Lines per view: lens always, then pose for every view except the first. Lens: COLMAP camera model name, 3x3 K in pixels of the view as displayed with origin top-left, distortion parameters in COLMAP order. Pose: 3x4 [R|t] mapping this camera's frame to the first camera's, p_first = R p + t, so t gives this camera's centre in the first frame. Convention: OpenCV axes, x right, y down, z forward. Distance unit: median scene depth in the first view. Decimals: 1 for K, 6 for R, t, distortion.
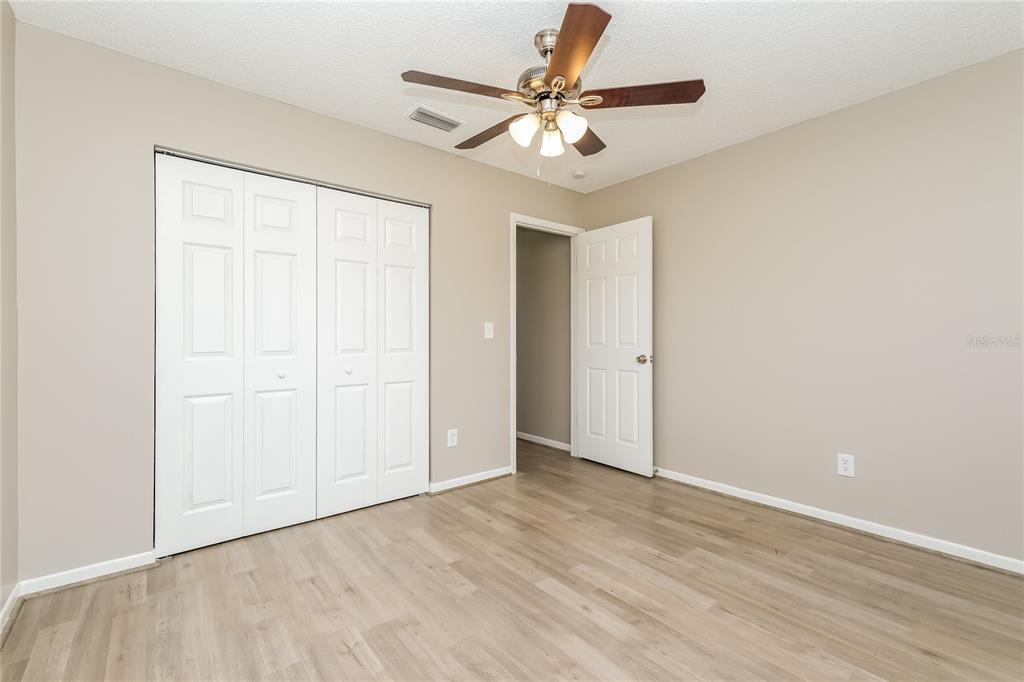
lens RADIAL K [[444.4, 0, 512.0], [0, 444.4, 341.0], [0, 0, 1]] dist [-0.019798, -0.000072]
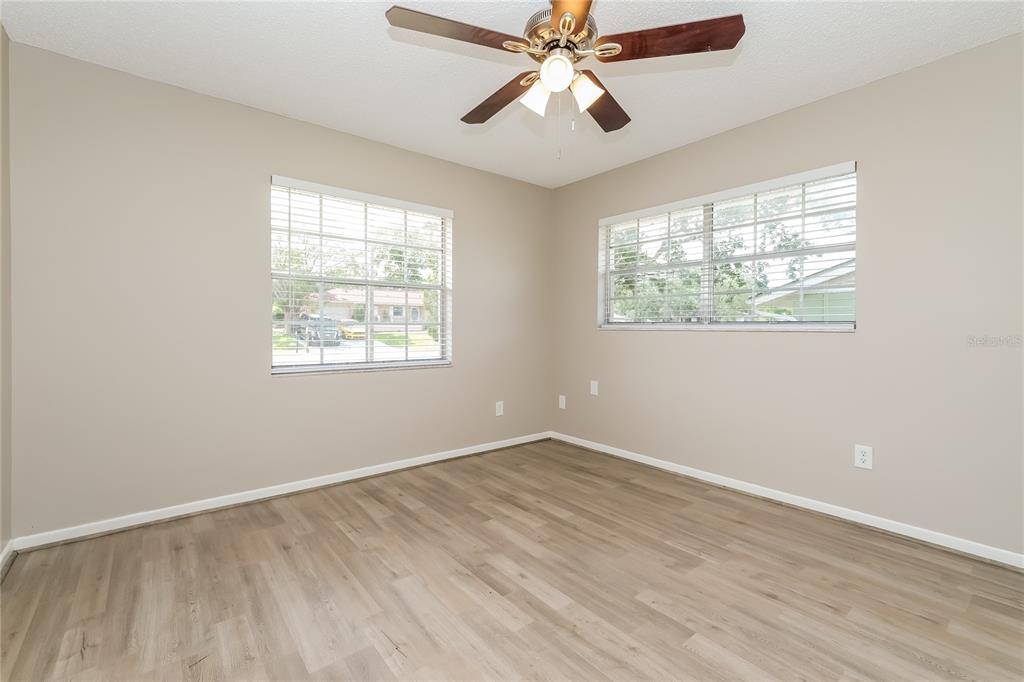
lens RADIAL K [[444.4, 0, 512.0], [0, 444.4, 341.0], [0, 0, 1]] dist [-0.019798, -0.000072]
pose [[-0.999994, -0.002919, 0.002076, 0.176418], [-0.002844, 0.999382, 0.035047, -0.005042], [-0.002177, 0.035041, -0.999384, 1.879268]]
